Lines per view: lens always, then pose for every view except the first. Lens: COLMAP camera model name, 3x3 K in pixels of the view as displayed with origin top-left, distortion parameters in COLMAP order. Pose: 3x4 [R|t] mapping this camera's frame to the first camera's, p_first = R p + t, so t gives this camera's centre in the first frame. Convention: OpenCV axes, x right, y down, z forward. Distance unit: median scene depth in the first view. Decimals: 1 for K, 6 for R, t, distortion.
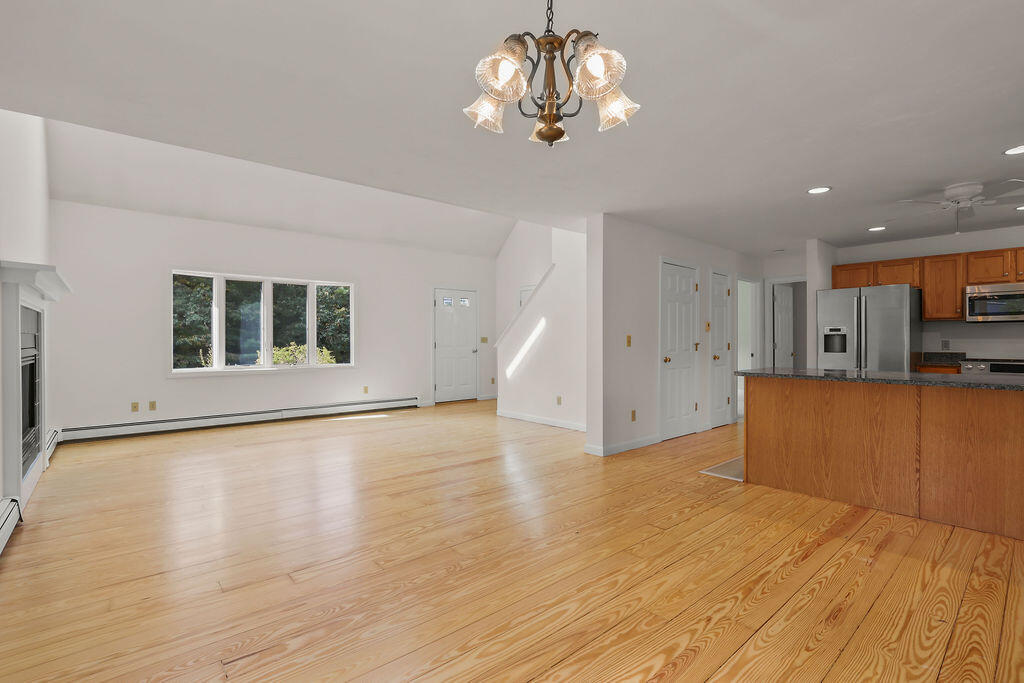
lens RADIAL K [[475.5, 0, 507.7], [0, 475.5, 342.4], [0, 0, 1]] dist [-0.020707, 0.001072]
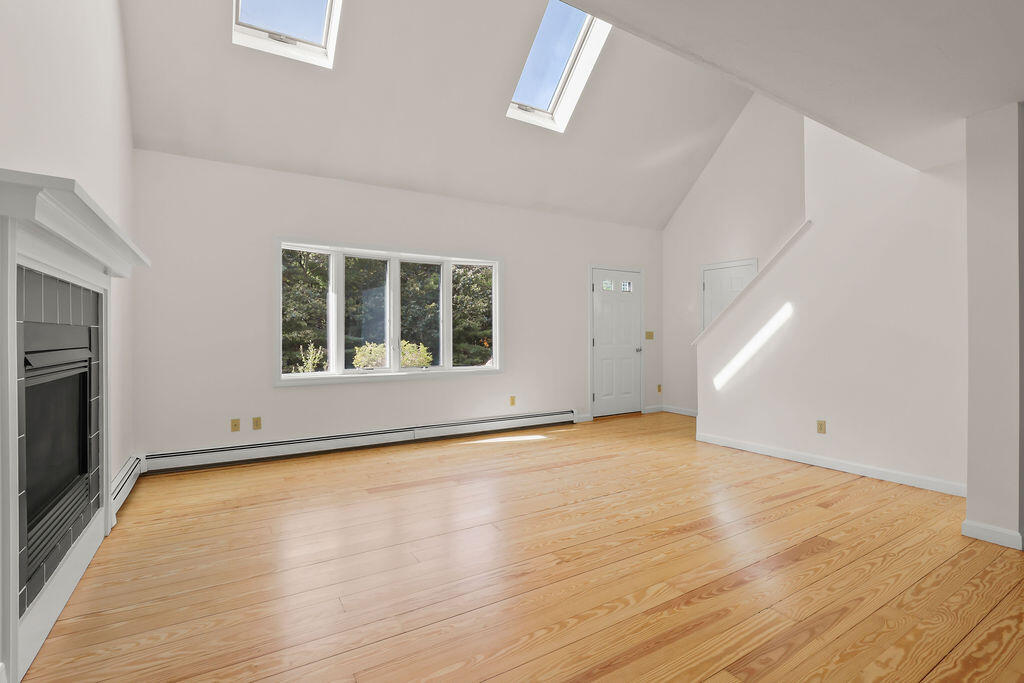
lens RADIAL K [[480.6, 0, 513.3], [0, 480.6, 333.7], [0, 0, 1]] dist [-0.027425, -0.000066]
pose [[0.988300, -0.001987, -0.152508, -0.197688], [0.000571, 0.999956, -0.009330, -0.000841], [0.152520, 0.009134, 0.988258, 0.260577]]
